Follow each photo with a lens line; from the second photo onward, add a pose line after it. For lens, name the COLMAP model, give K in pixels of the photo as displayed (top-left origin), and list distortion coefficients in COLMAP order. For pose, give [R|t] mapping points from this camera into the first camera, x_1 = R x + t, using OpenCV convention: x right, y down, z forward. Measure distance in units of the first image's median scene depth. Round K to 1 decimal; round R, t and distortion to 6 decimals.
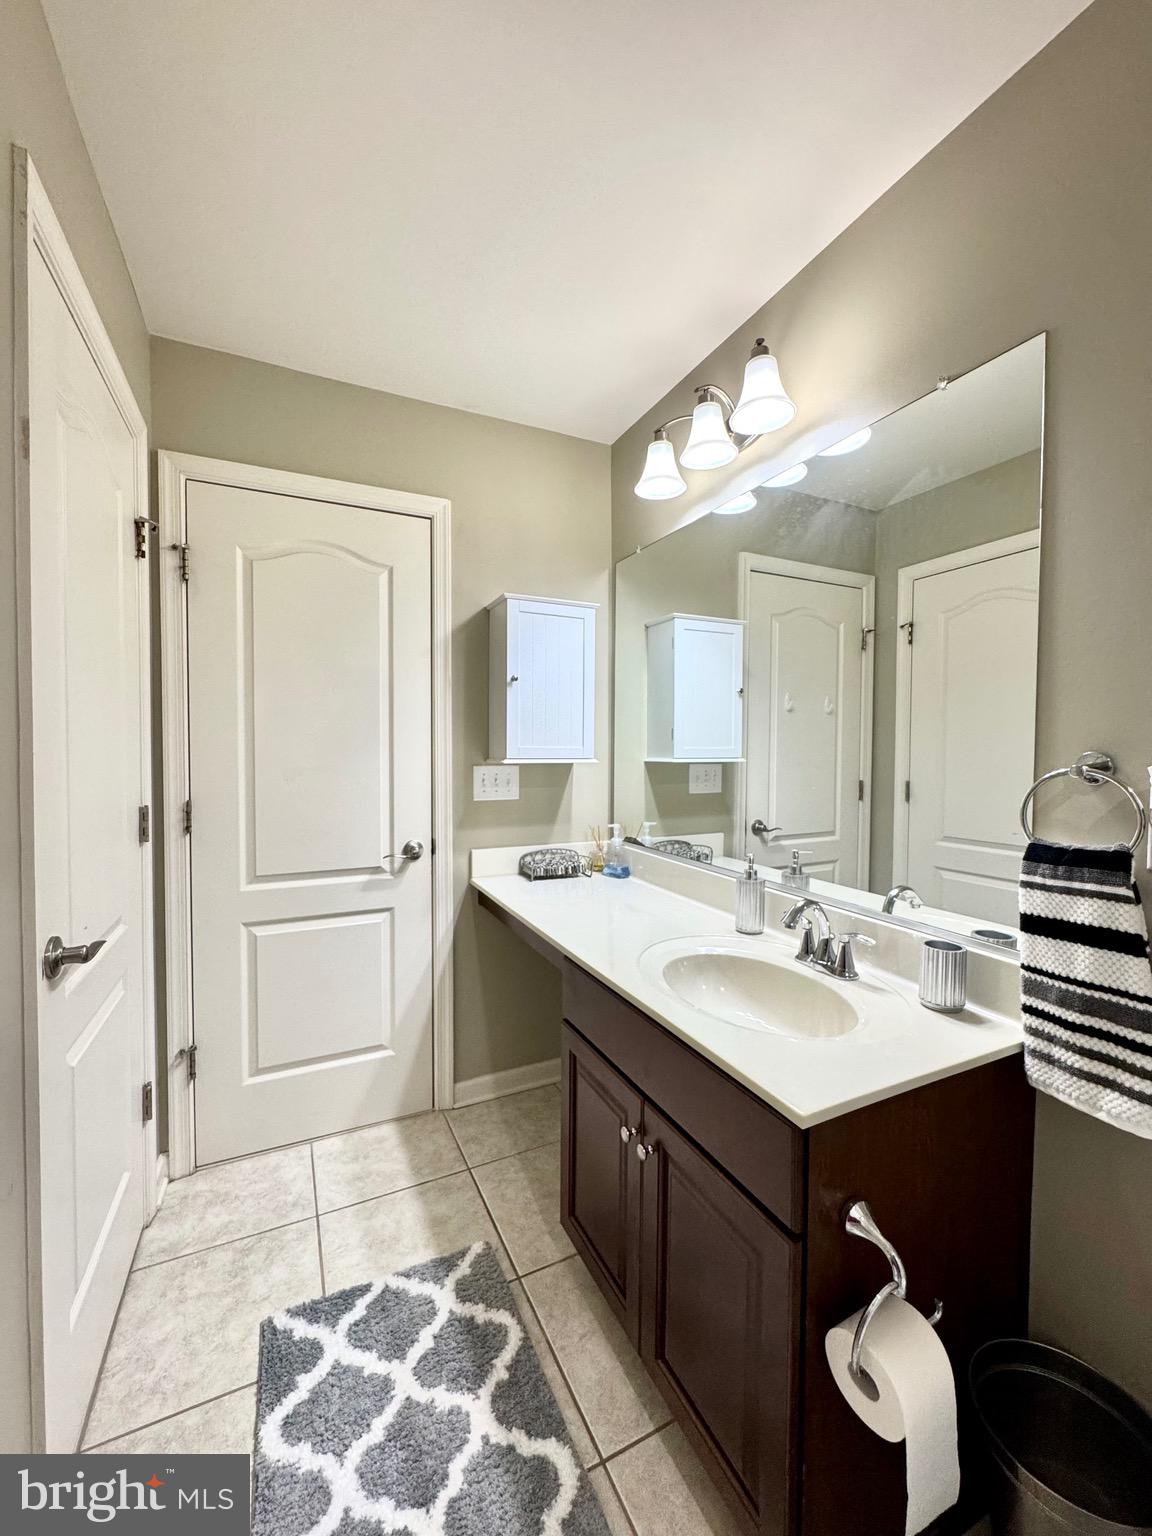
lens RADIAL K [[618.6, 0, 583.3], [0, 618.6, 775.4], [0, 0, 1]] dist [-0.002102, 0.000093]
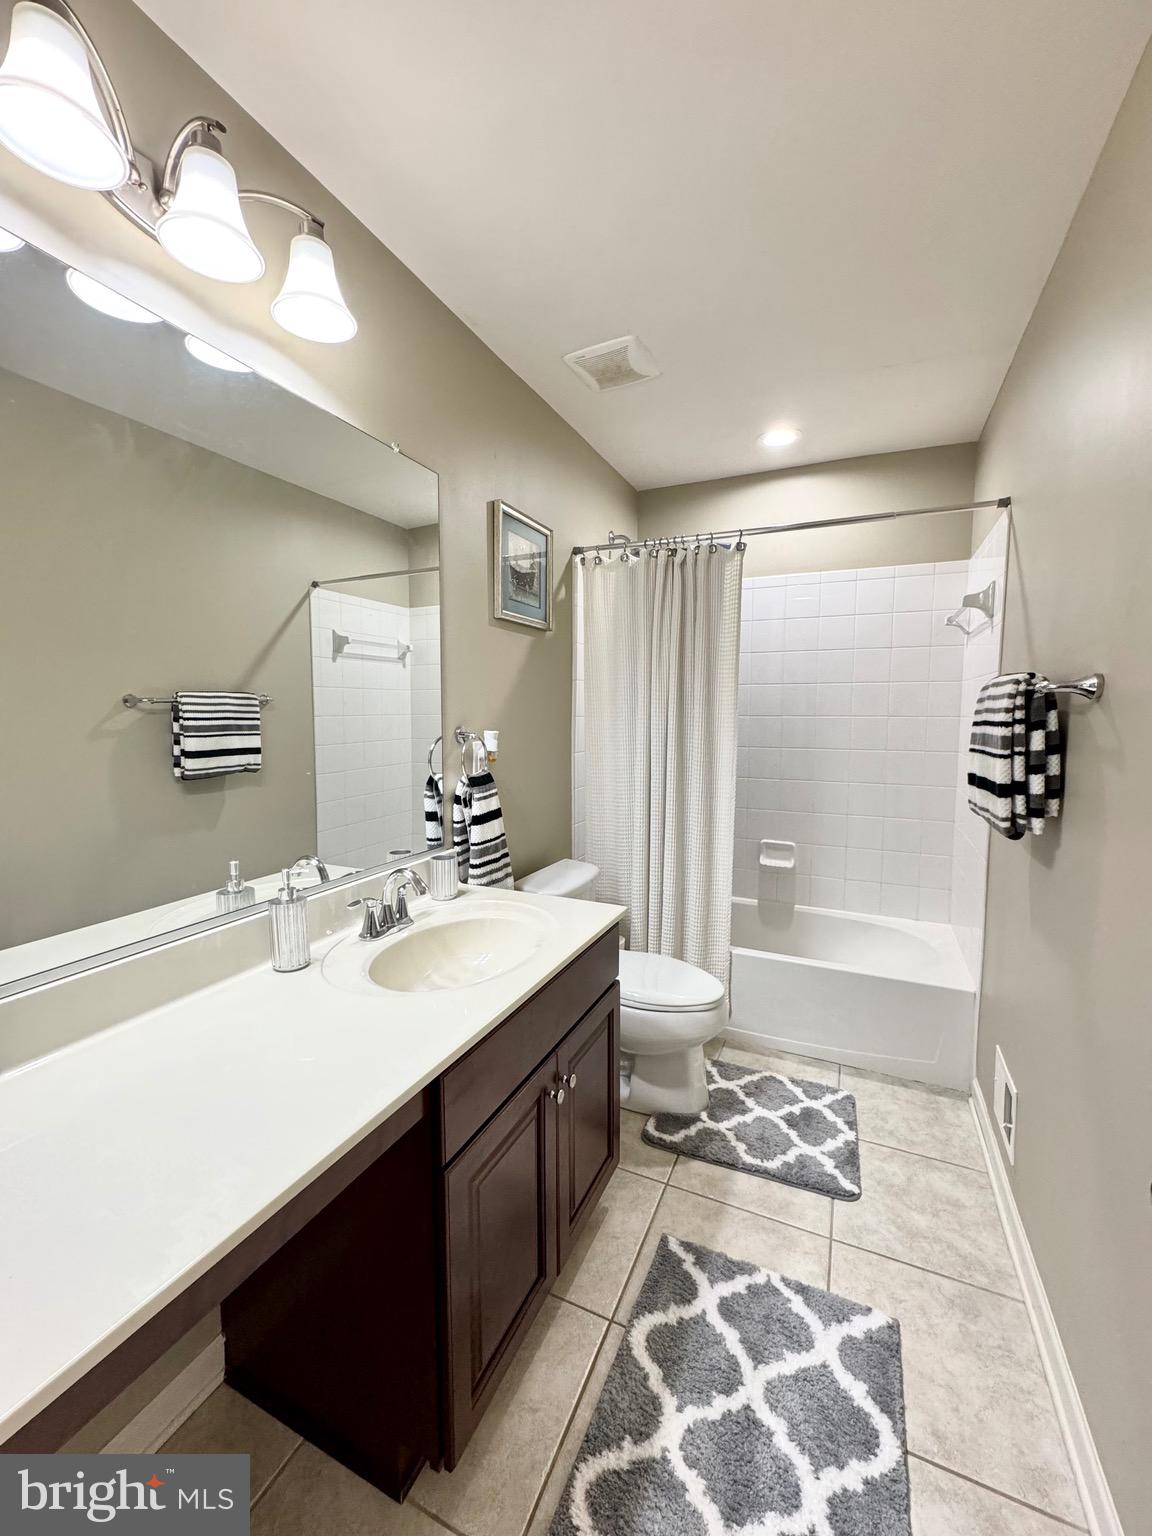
lens RADIAL K [[618.6, 0, 583.3], [0, 618.6, 775.4], [0, 0, 1]] dist [-0.002102, 0.000093]
pose [[-0.646157, -0.060335, 0.760816, -0.736759], [0.039601, 0.992877, 0.112371, -0.074182], [-0.762176, 0.102738, -0.639165, 1.598338]]
